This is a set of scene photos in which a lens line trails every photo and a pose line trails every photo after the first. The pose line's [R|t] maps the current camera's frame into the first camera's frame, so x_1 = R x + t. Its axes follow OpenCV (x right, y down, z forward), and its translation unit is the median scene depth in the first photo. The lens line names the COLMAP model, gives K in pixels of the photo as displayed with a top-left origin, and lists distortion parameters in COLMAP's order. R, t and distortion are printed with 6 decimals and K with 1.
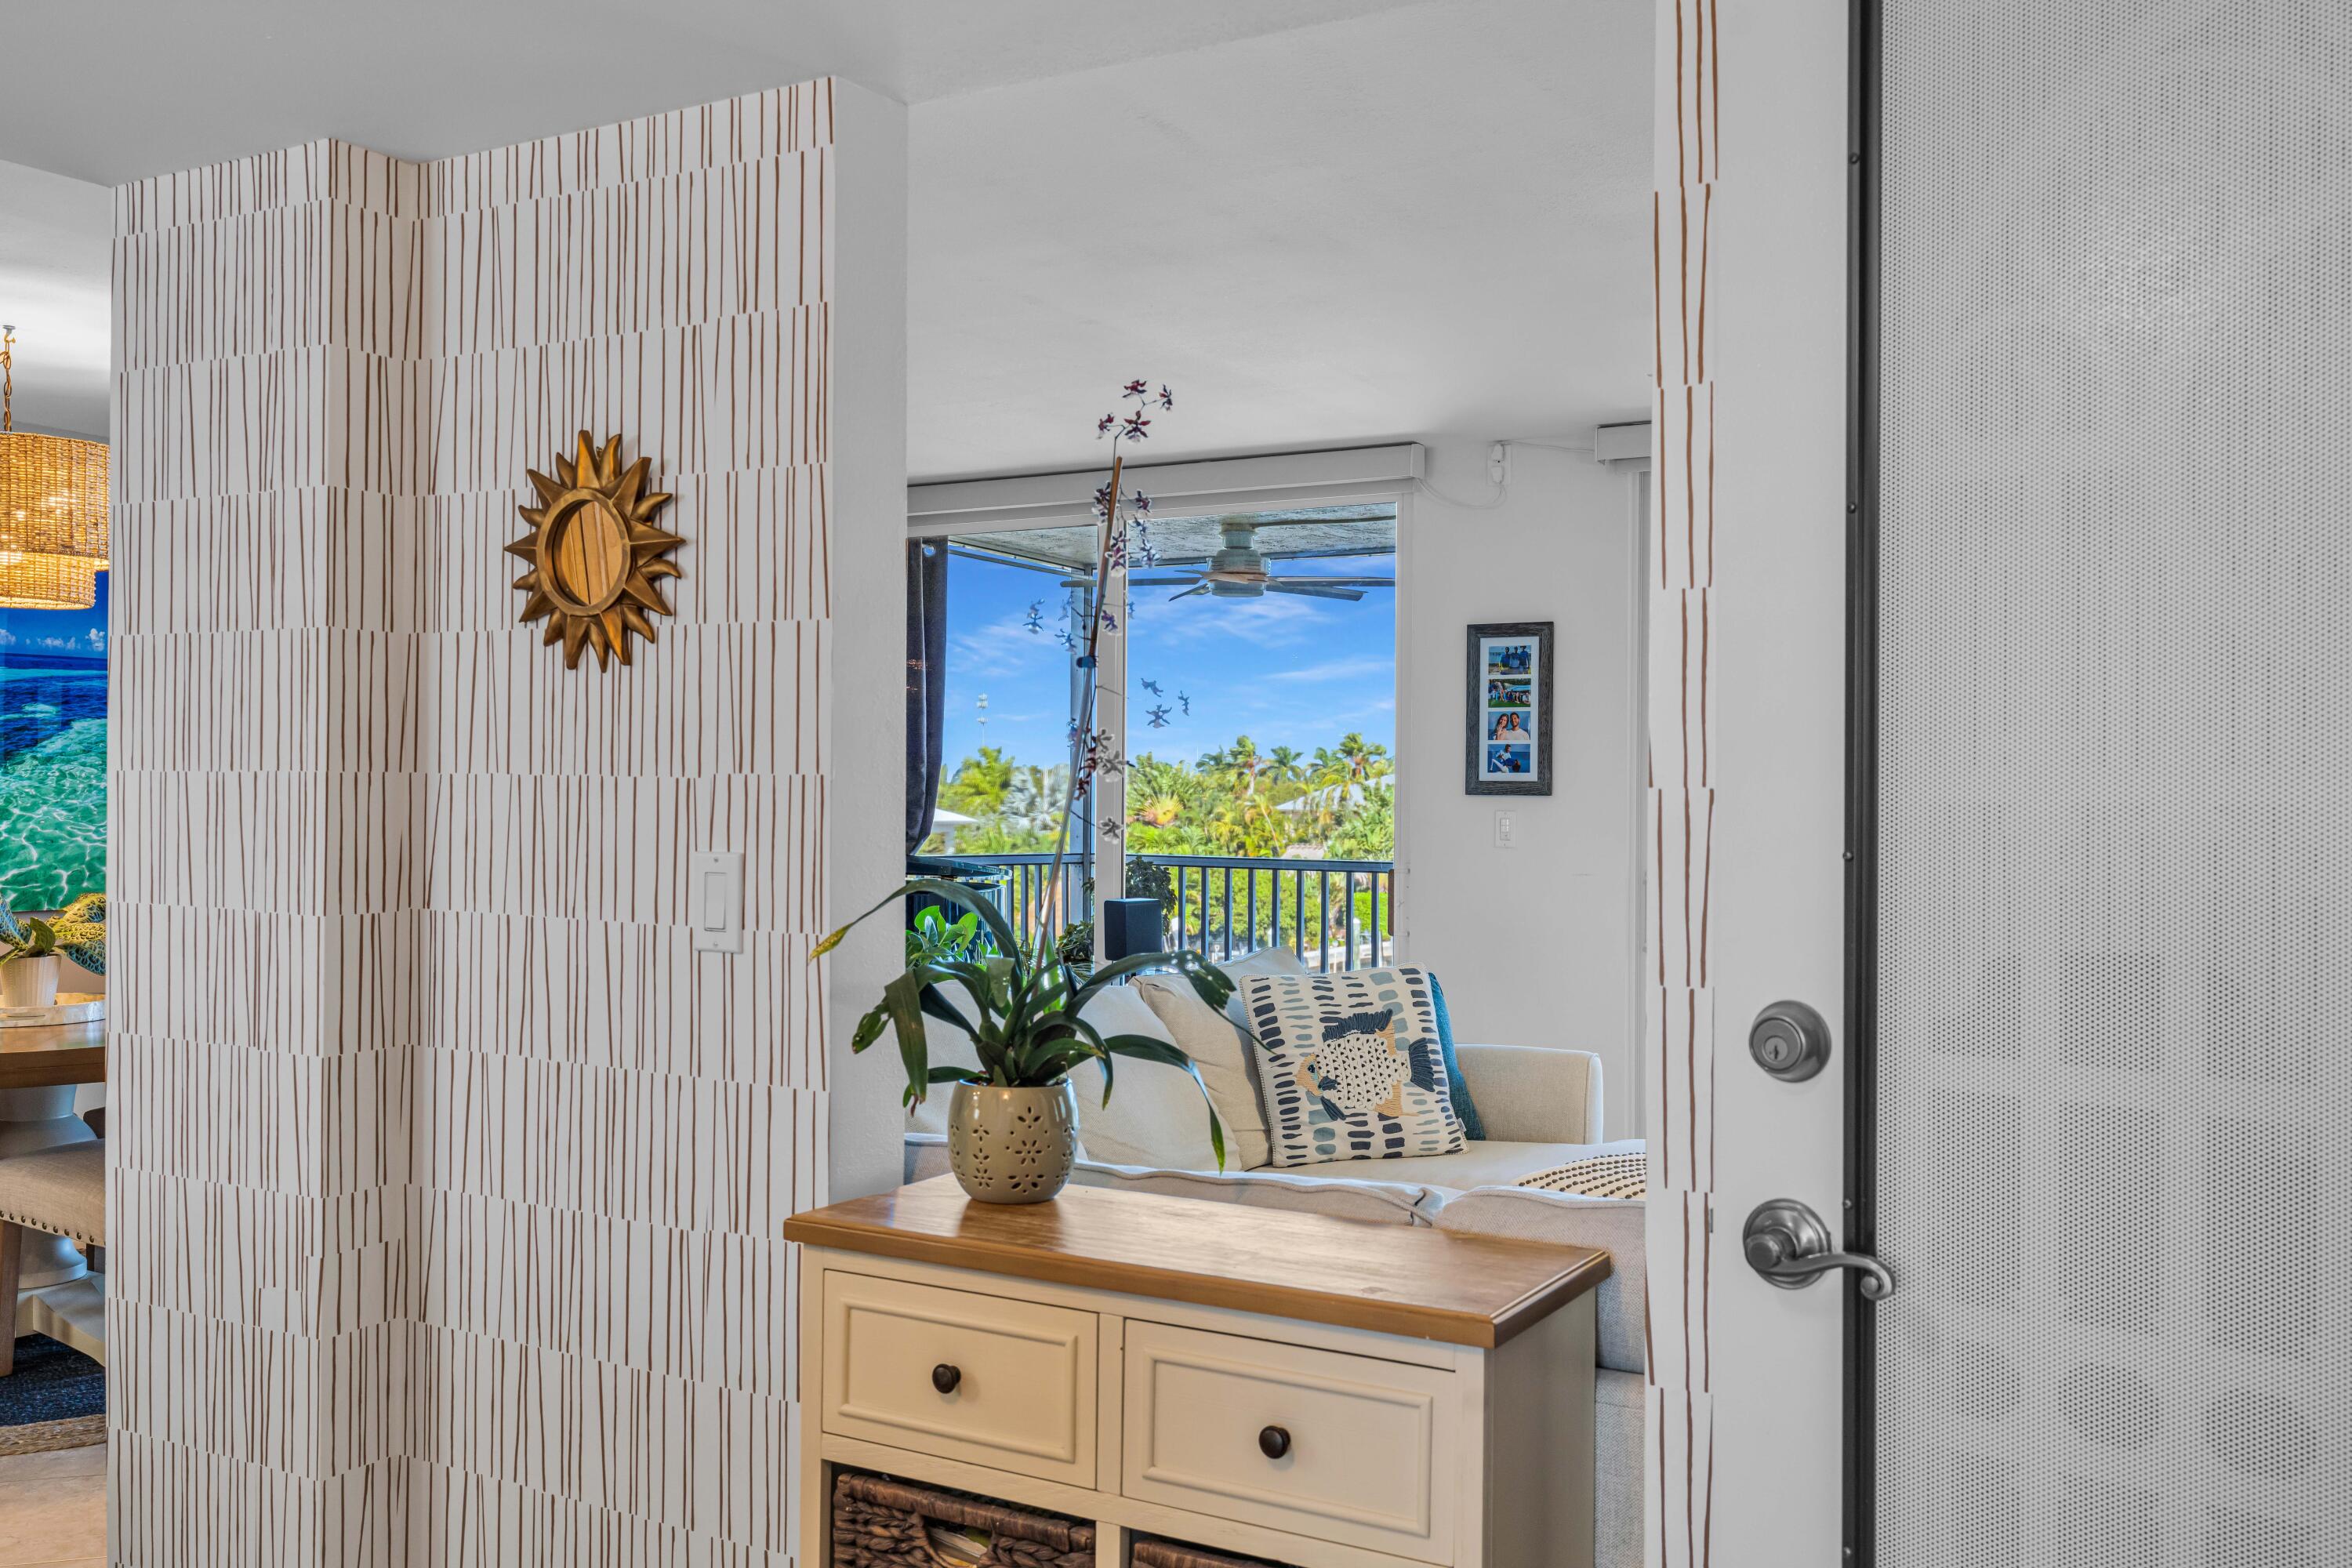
lens RADIAL K [[2022.6, 0, 1168.0], [0, 2022.6, 789.8], [0, 0, 1]] dist [0.000329, 0.012460]
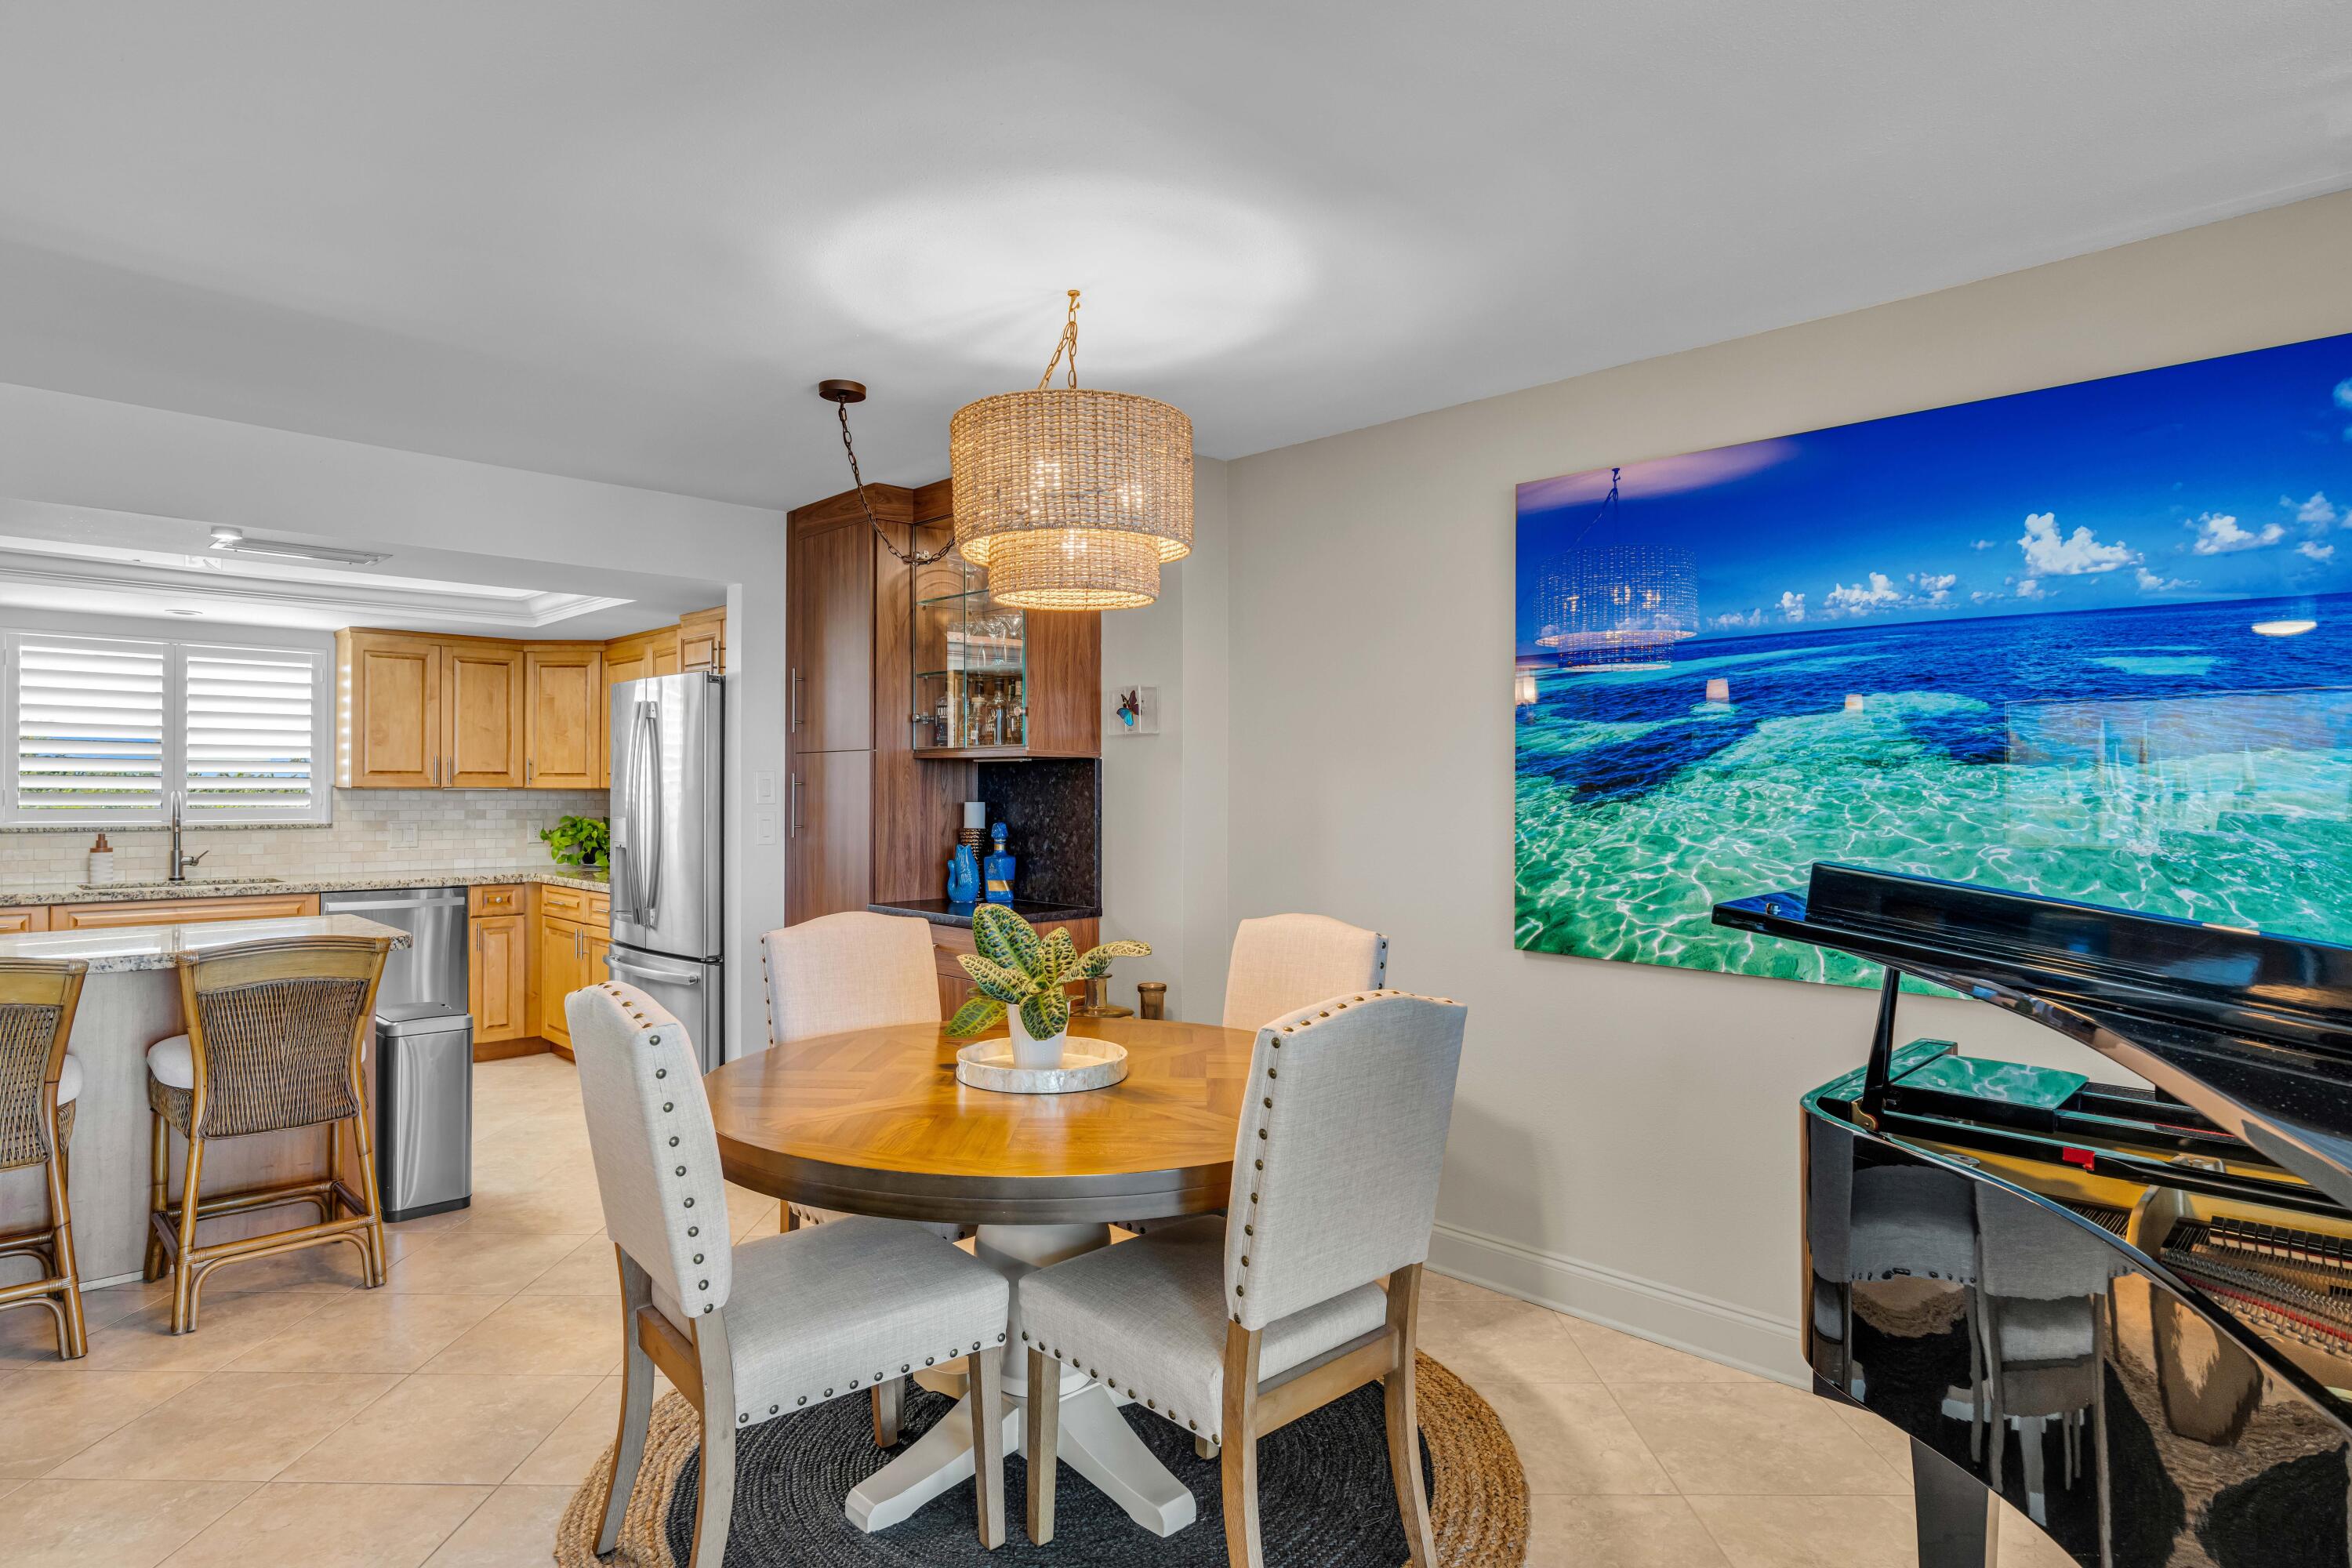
lens RADIAL K [[1270.1, 0, 1169.3], [0, 1270.1, 792.3], [0, 0, 1]] dist [-0.014569, 0.013278]
pose [[-0.273417, -0.007075, -0.961870, -0.037091], [-0.008318, 0.999953, -0.004991, -0.004199], [0.961860, 0.006637, -0.273463, 0.930540]]
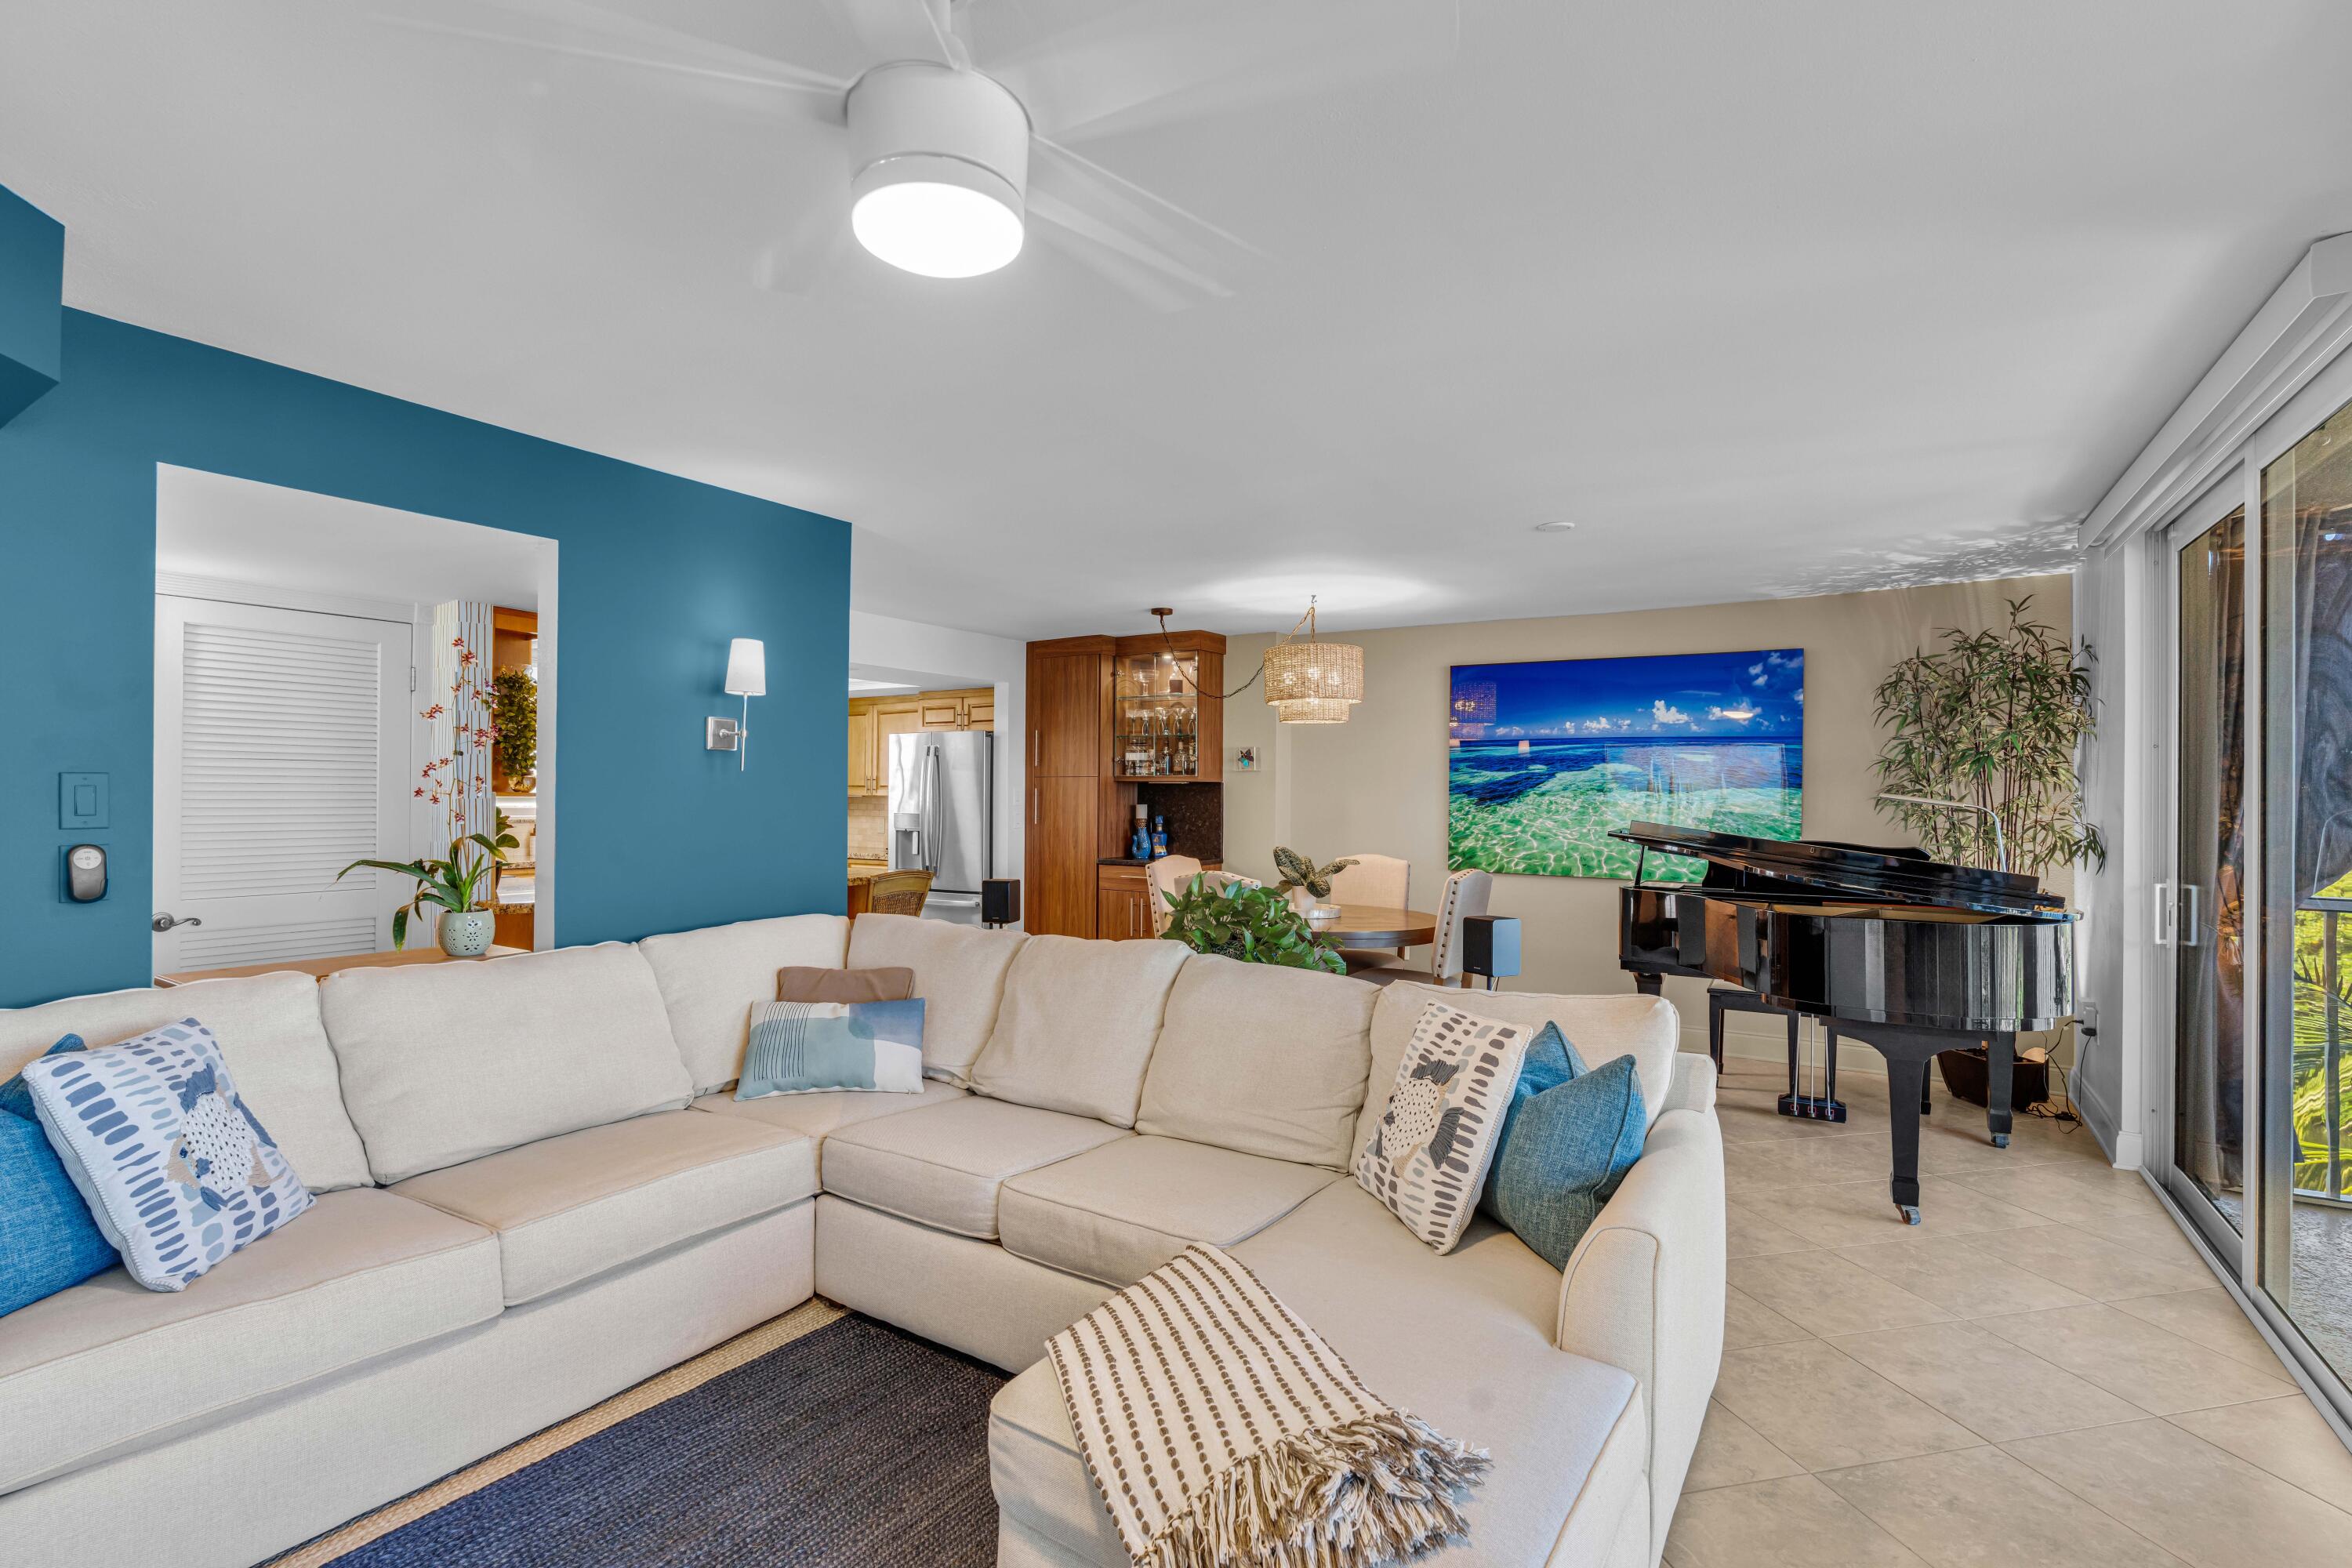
lens RADIAL K [[1079.6, 0, 1166.5], [0, 1079.6, 788.3], [0, 0, 1]] dist [-0.011719, 0.000213]
pose [[-0.046791, -0.012833, -0.998822, 0.461595], [-0.010164, 0.999872, -0.012371, -0.004635], [0.998853, 0.009573, -0.046915, 0.699874]]
